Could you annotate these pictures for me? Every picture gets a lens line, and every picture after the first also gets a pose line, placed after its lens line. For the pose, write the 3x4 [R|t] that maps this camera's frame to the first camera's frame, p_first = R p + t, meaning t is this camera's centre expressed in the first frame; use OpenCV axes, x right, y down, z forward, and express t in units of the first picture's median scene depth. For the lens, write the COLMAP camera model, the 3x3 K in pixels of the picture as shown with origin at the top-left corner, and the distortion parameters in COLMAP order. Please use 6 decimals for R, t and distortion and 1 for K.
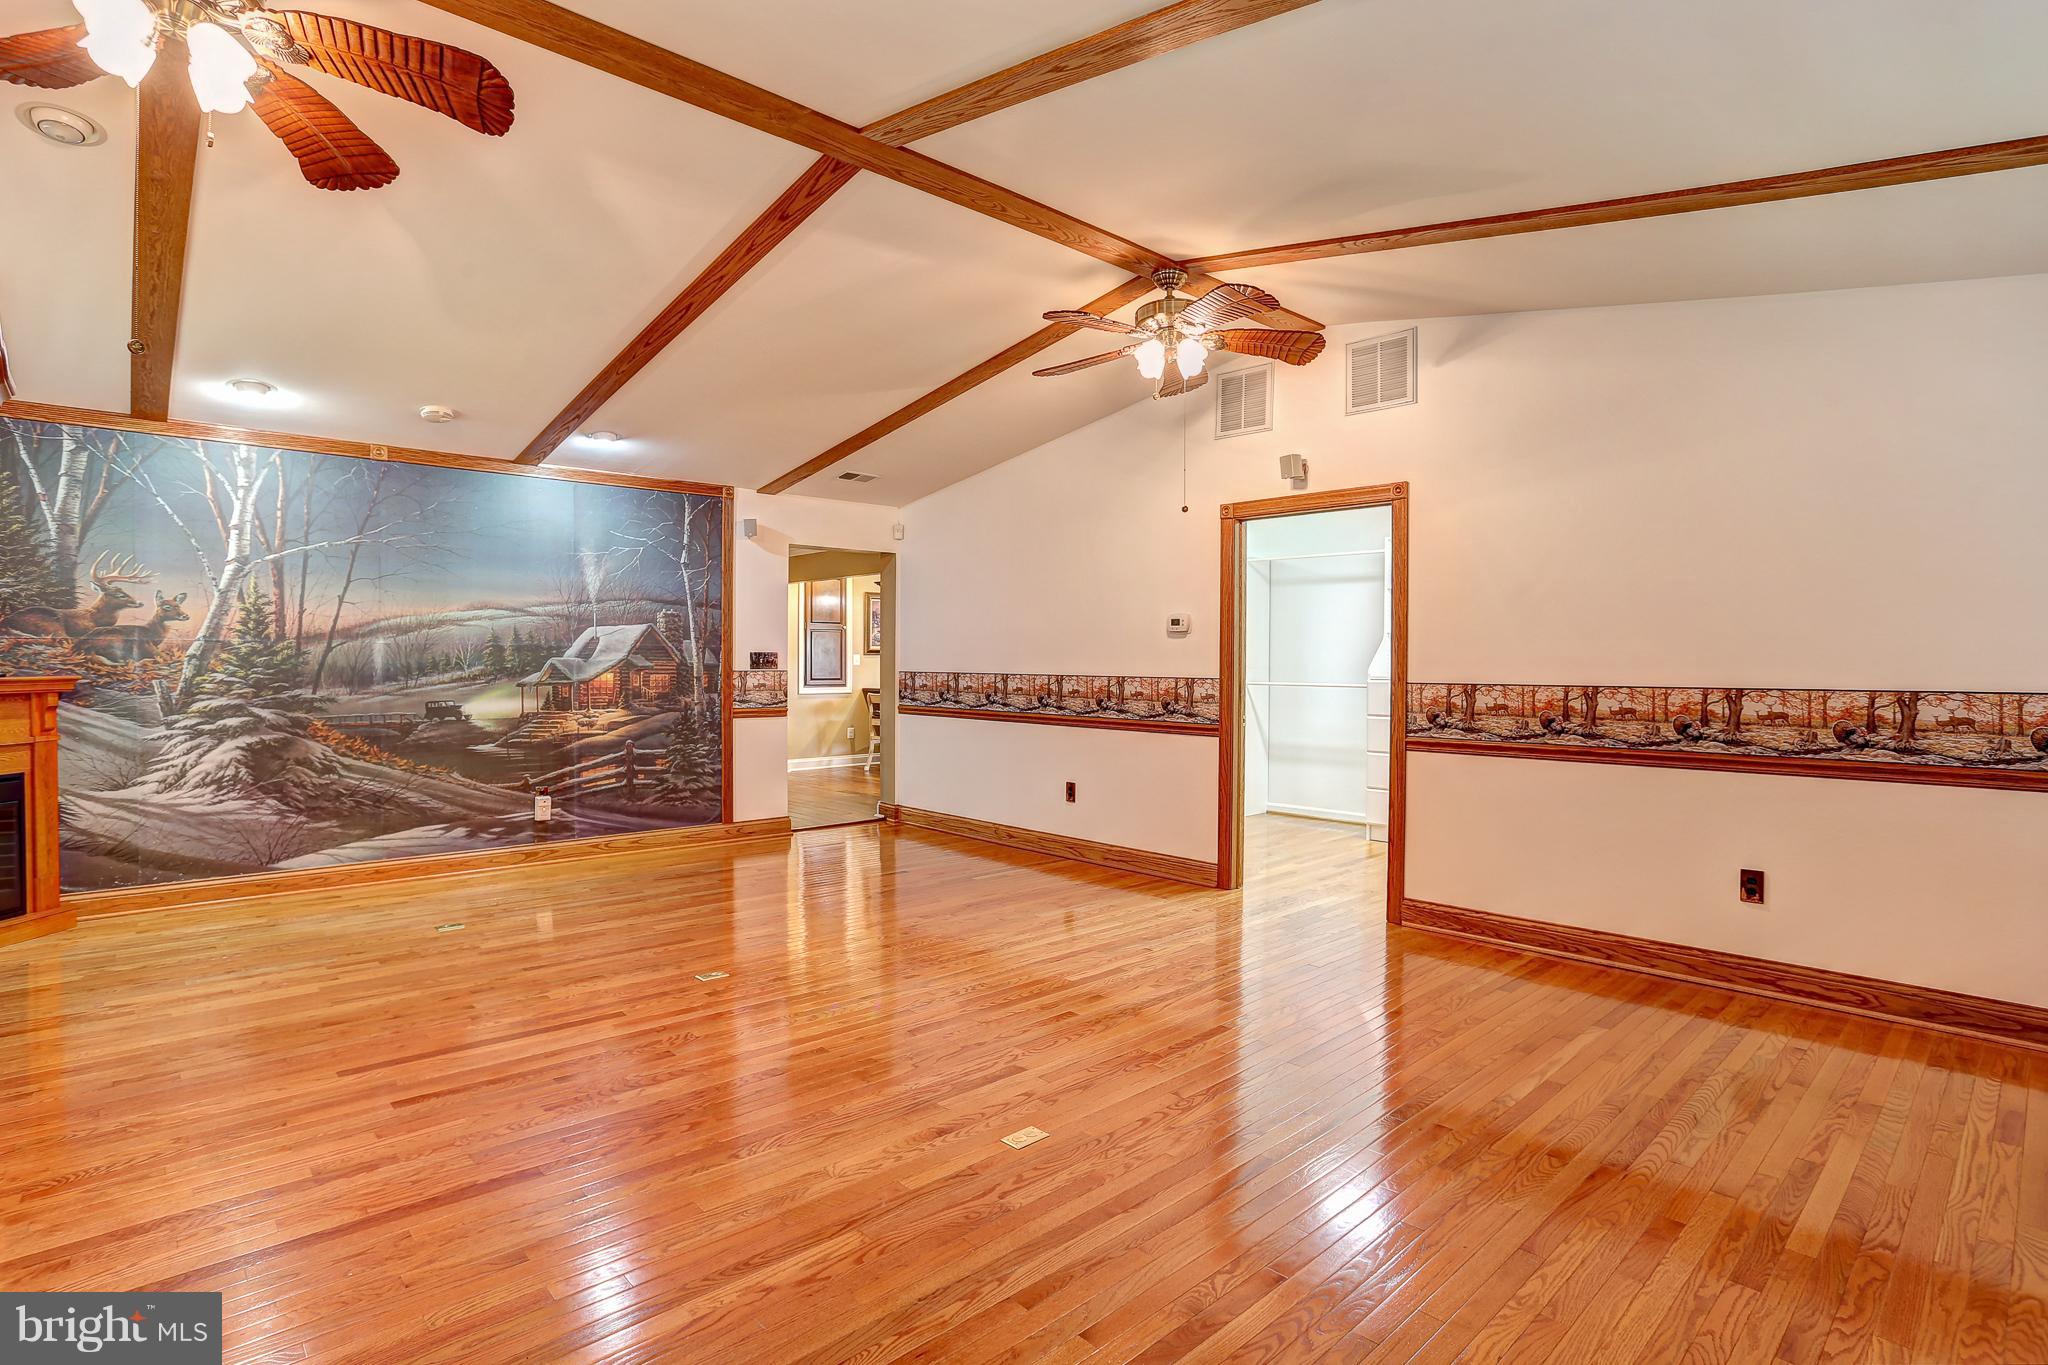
lens RADIAL K [[997.0, 0, 1020.2], [0, 997.0, 672.4], [0, 0, 1]] dist [-0.074768, 0.031133]
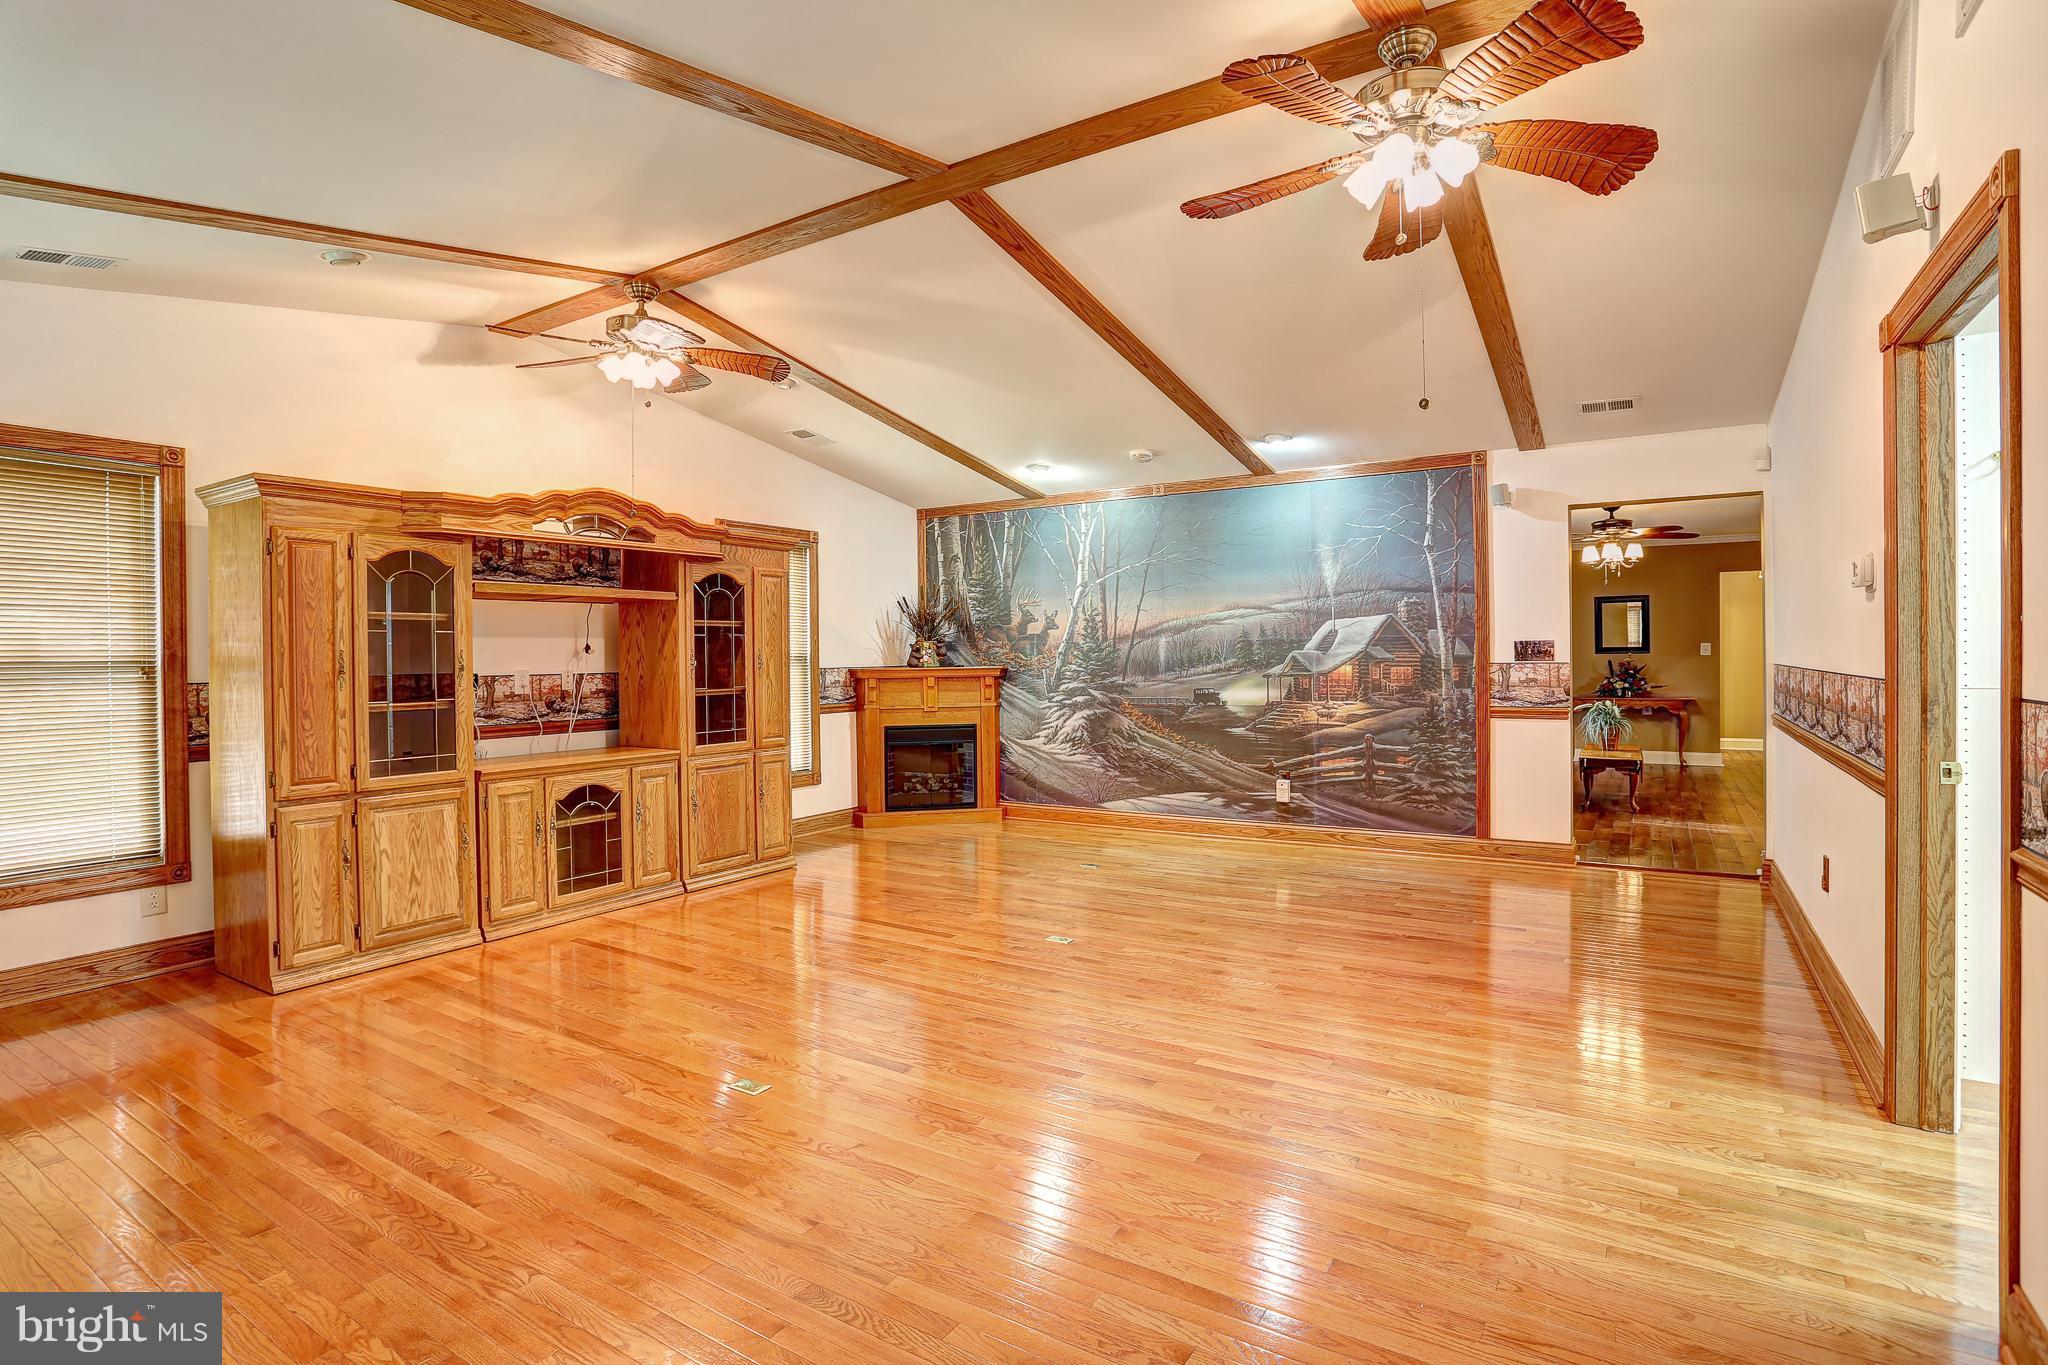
lens RADIAL K [[1012.7, 0, 1015.1], [0, 1012.7, 659.6], [0, 0, 1]] dist [-0.075532, 0.032949]
pose [[0.268515, -0.002319, -0.963273, 0.518875], [-0.000038, 0.999997, -0.002418, -0.002909], [0.963276, 0.000686, 0.268514, 0.437429]]
